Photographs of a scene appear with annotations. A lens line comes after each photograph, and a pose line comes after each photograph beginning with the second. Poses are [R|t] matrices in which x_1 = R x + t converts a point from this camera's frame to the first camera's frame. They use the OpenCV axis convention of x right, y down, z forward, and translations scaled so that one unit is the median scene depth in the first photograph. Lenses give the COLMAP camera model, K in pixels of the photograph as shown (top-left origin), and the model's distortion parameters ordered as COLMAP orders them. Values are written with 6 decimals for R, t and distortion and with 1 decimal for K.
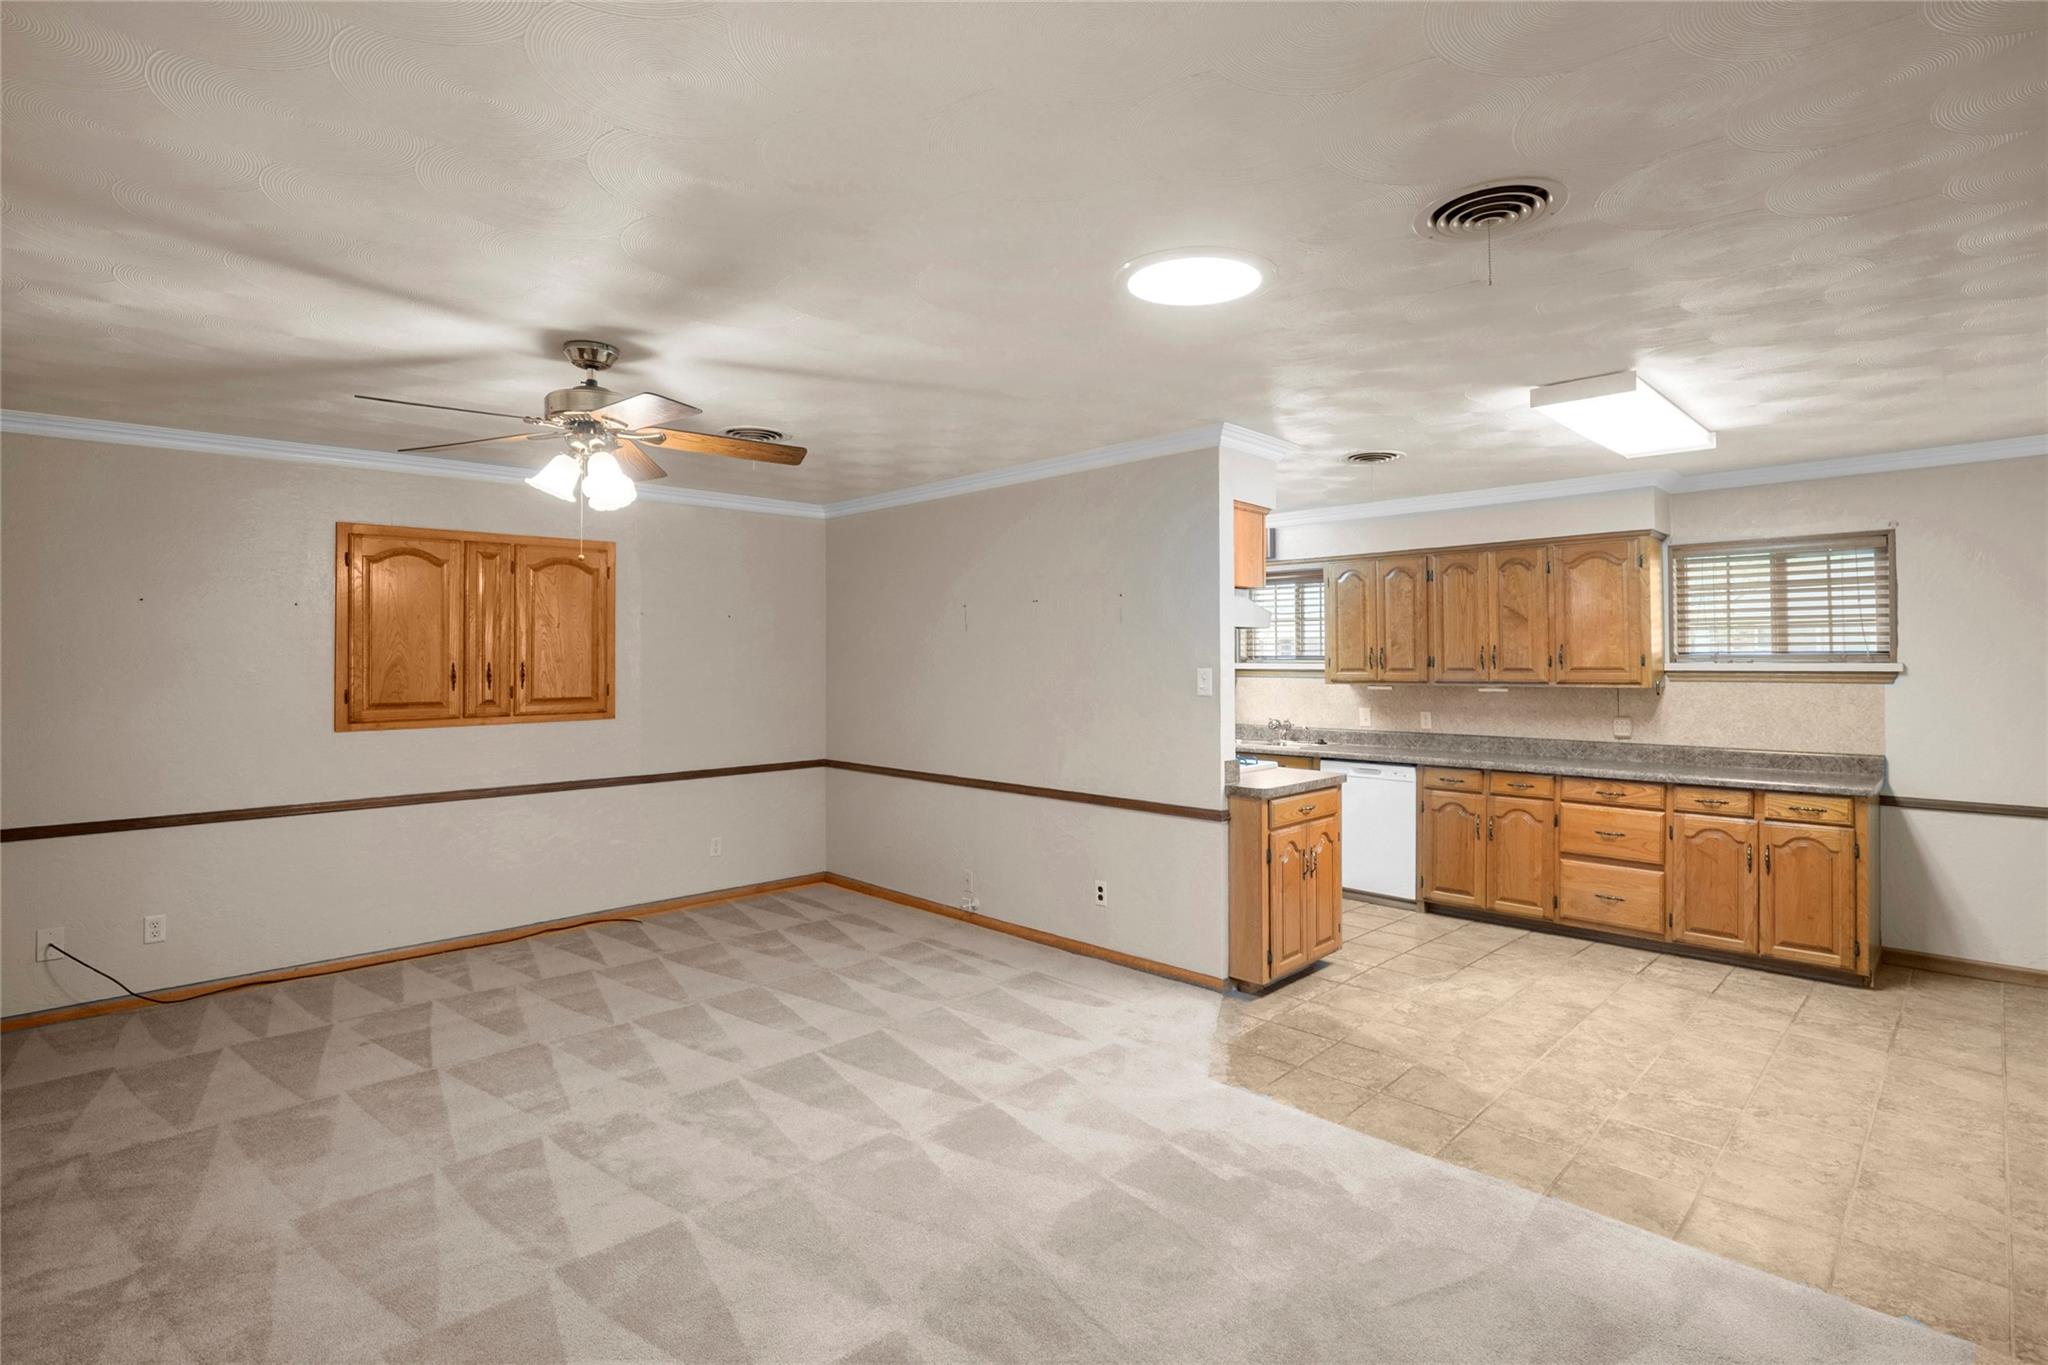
lens RADIAL K [[956.1, 0, 1069.0], [0, 956.1, 650.5], [0, 0, 1]] dist [-0.033179, 0.005487]
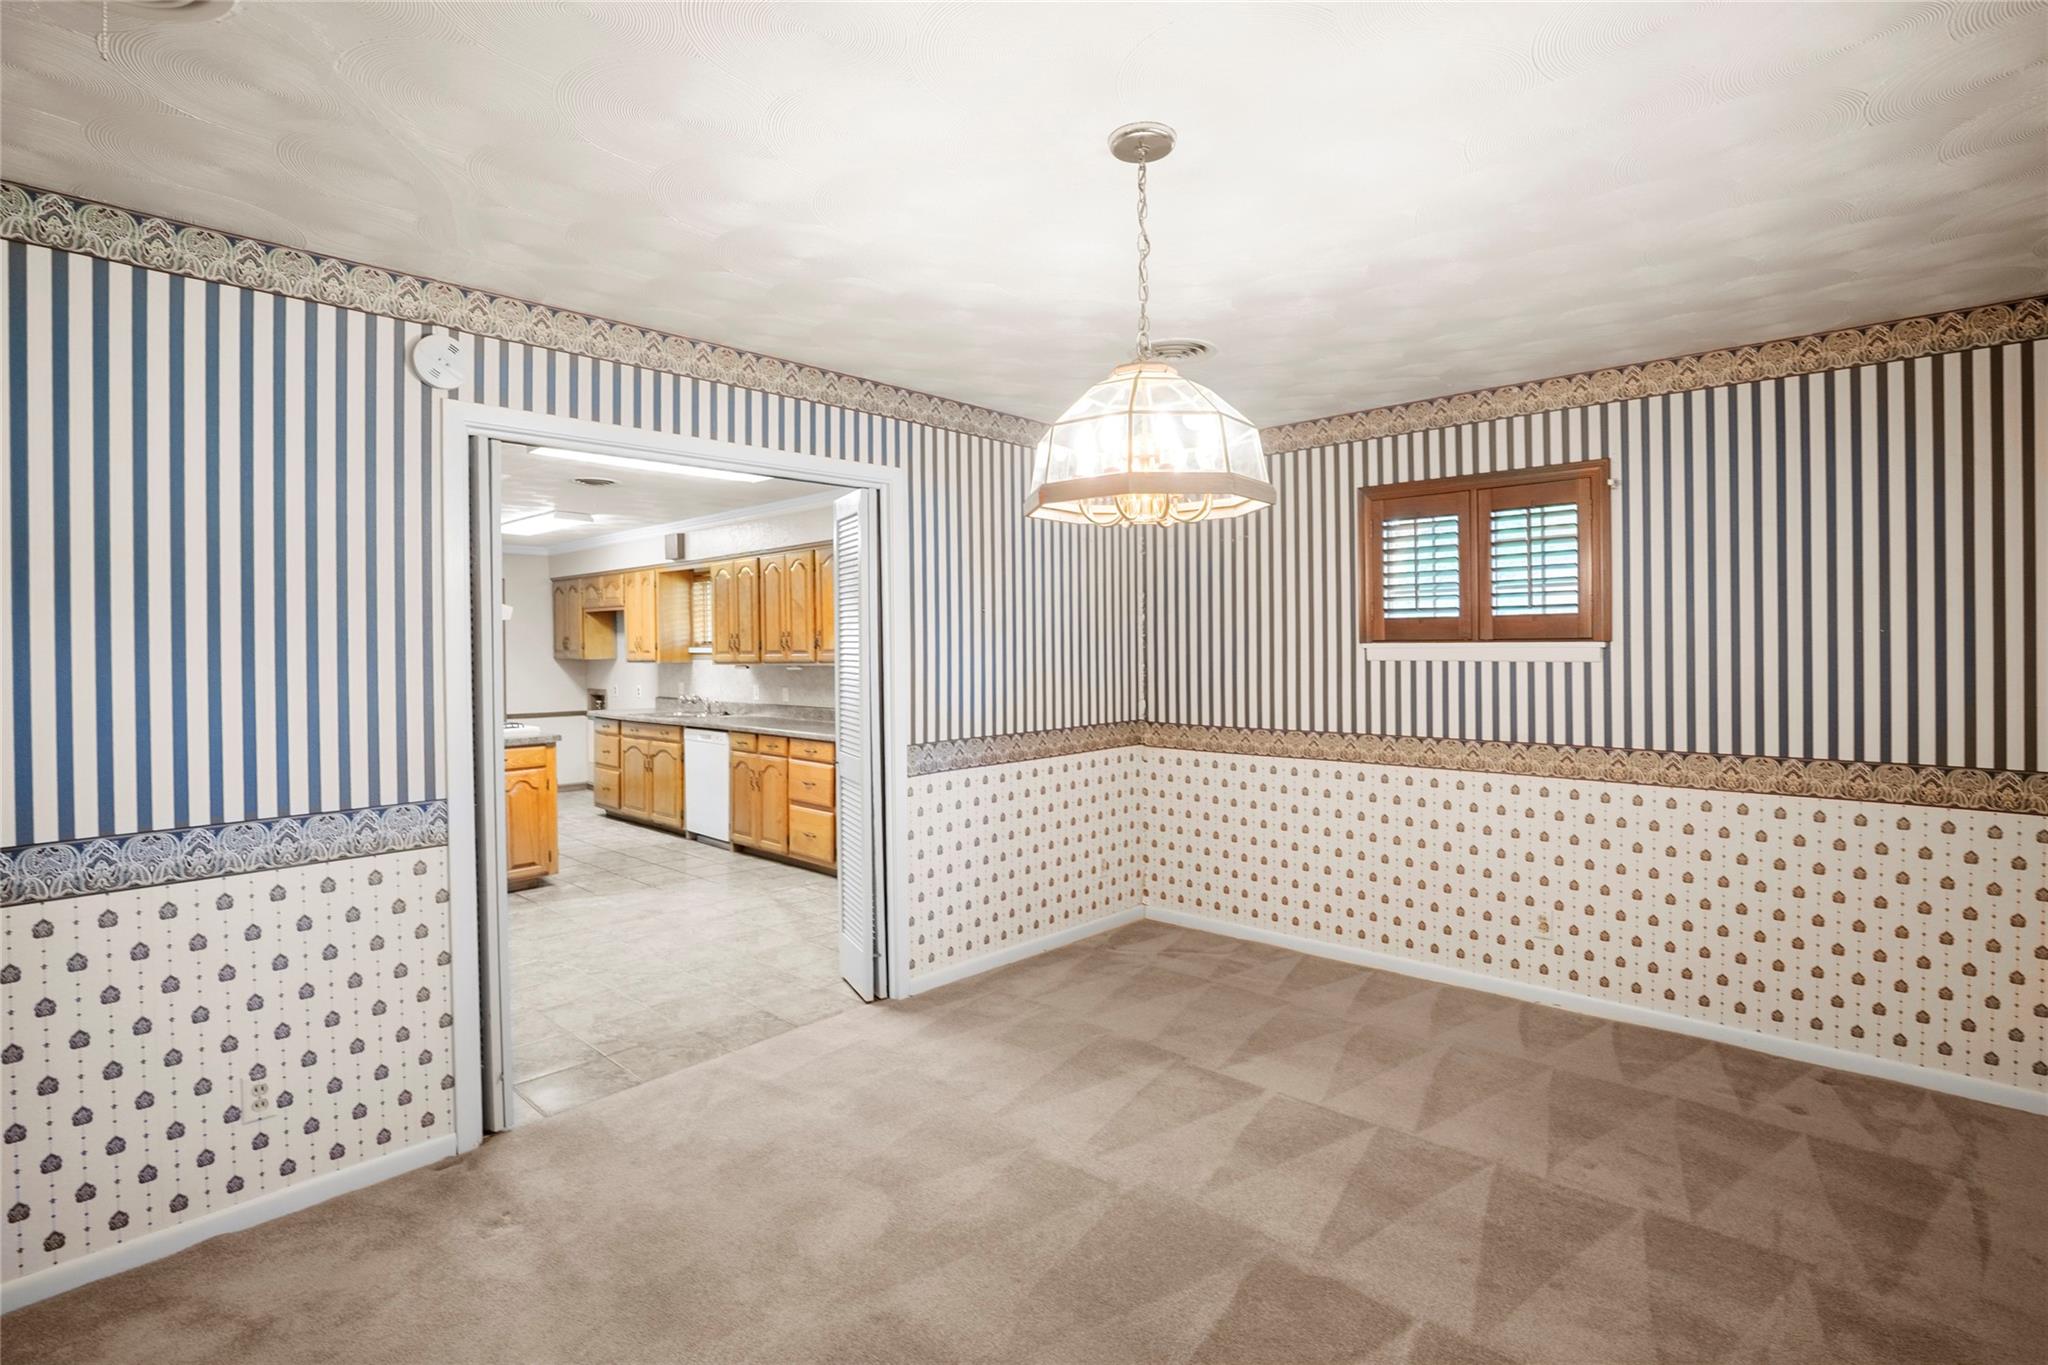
lens RADIAL K [[956.1, 0, 1021.4], [0, 956.1, 648.2], [0, 0, 1]] dist [-0.033179, 0.005487]
pose [[0.999669, -0.009488, 0.023909, 0.863904], [0.009157, 0.999861, 0.013950, 0.002284], [-0.024038, -0.013726, 0.999617, -0.260272]]
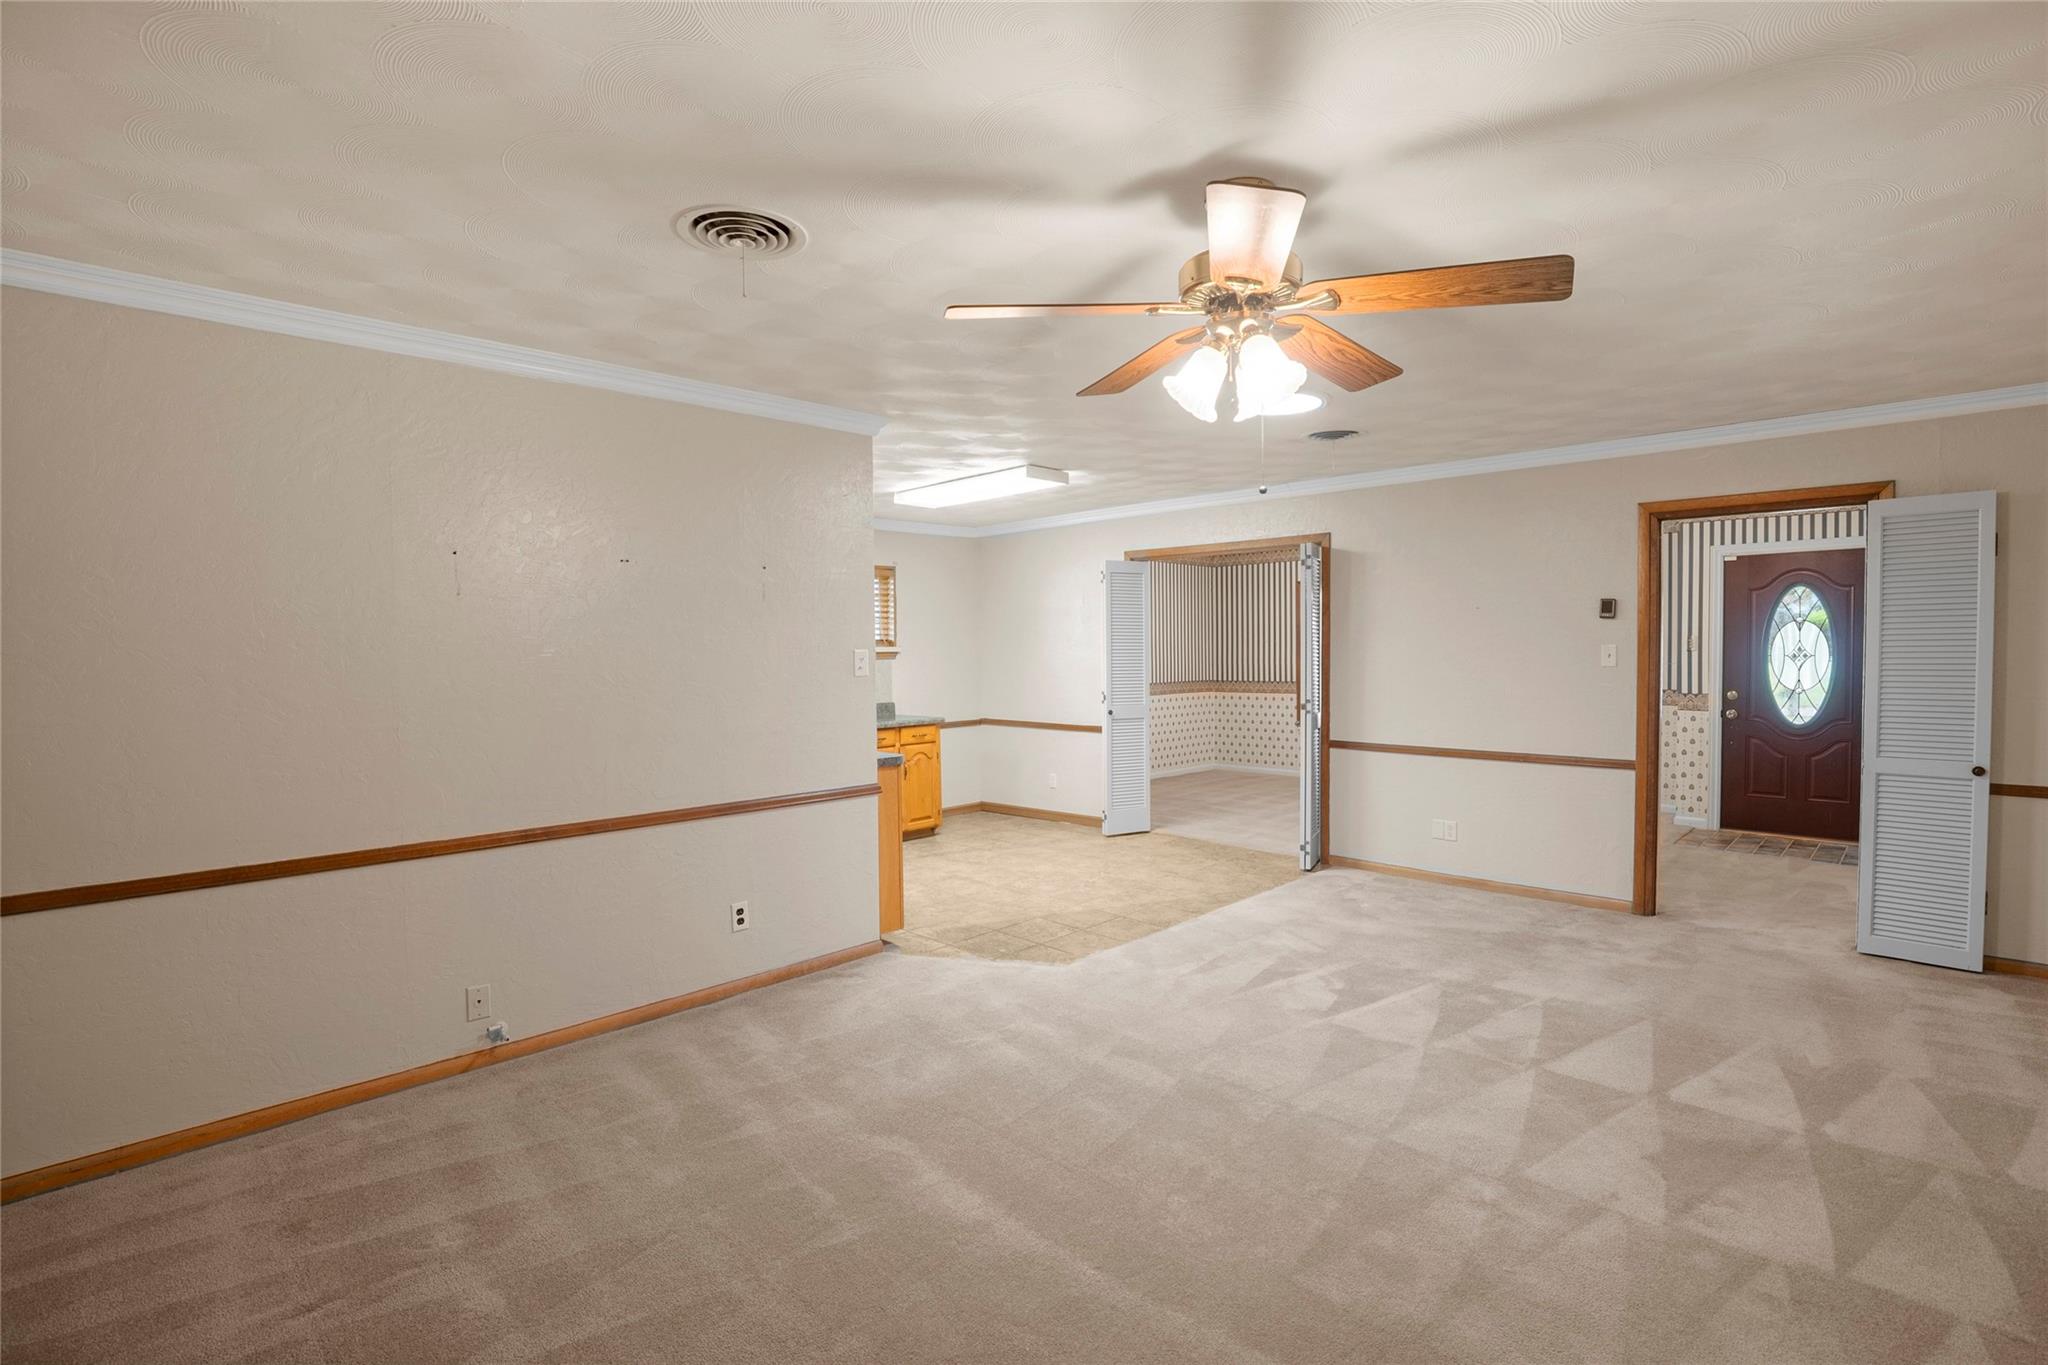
lens RADIAL K [[956.1, 0, 1017.1], [0, 956.1, 681.8], [0, 0, 1]] dist [-0.033179, 0.005487]
pose [[0.021142, -0.035776, 0.999136, -0.808883], [-0.003647, 0.999350, 0.035861, 0.014117], [-0.999770, -0.004402, 0.020997, 0.741415]]
